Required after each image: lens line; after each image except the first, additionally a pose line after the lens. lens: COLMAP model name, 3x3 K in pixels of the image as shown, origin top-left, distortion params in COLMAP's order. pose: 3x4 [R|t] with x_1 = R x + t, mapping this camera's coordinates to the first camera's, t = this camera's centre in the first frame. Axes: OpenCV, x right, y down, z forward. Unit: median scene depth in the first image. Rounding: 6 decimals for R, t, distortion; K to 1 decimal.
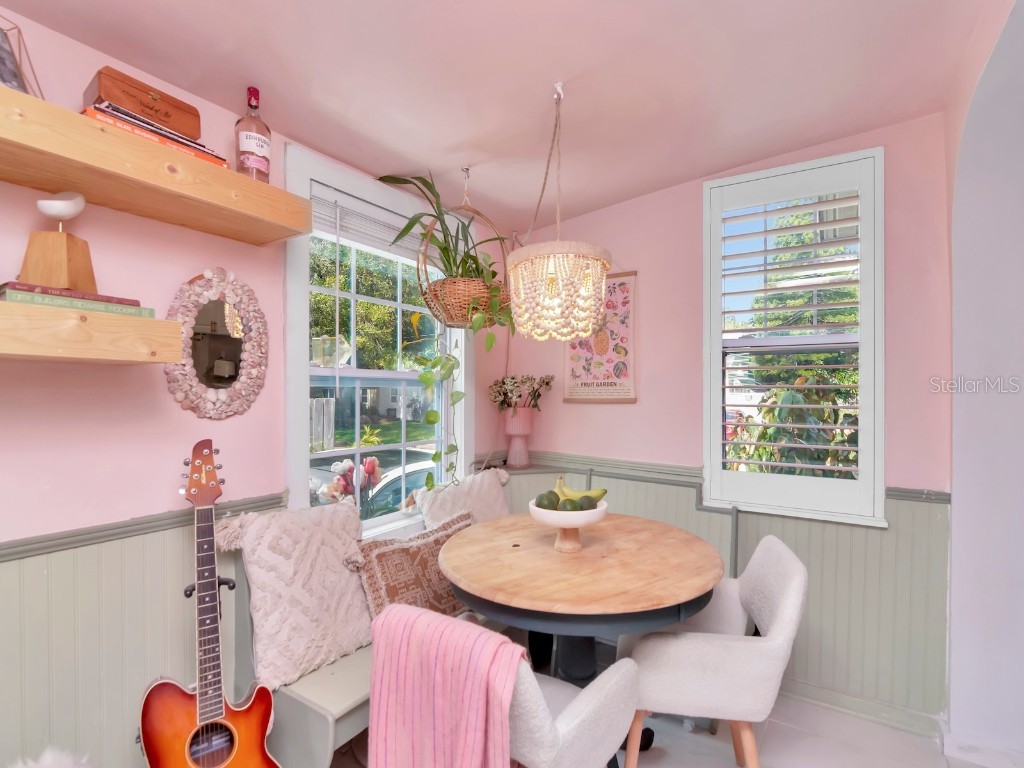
lens RADIAL K [[500.6, 0, 512.8], [0, 500.6, 393.4], [0, 0, 1]] dist [-0.005377, -0.002047]
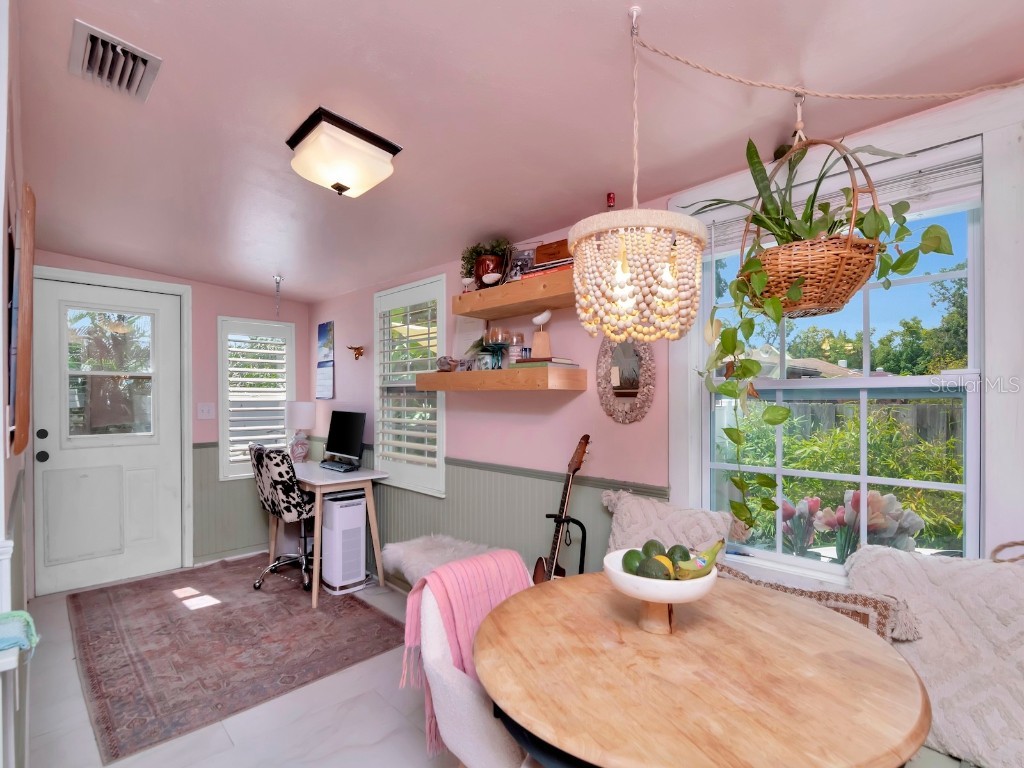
lens RADIAL K [[500.6, 0, 512.8], [0, 500.6, 393.4], [0, 0, 1]] dist [-0.005377, -0.002047]
pose [[-0.214257, 0.002369, -0.976774, 0.720664], [0.008802, 0.999961, 0.000494, -0.031728], [0.976738, -0.008492, -0.214269, 0.778580]]
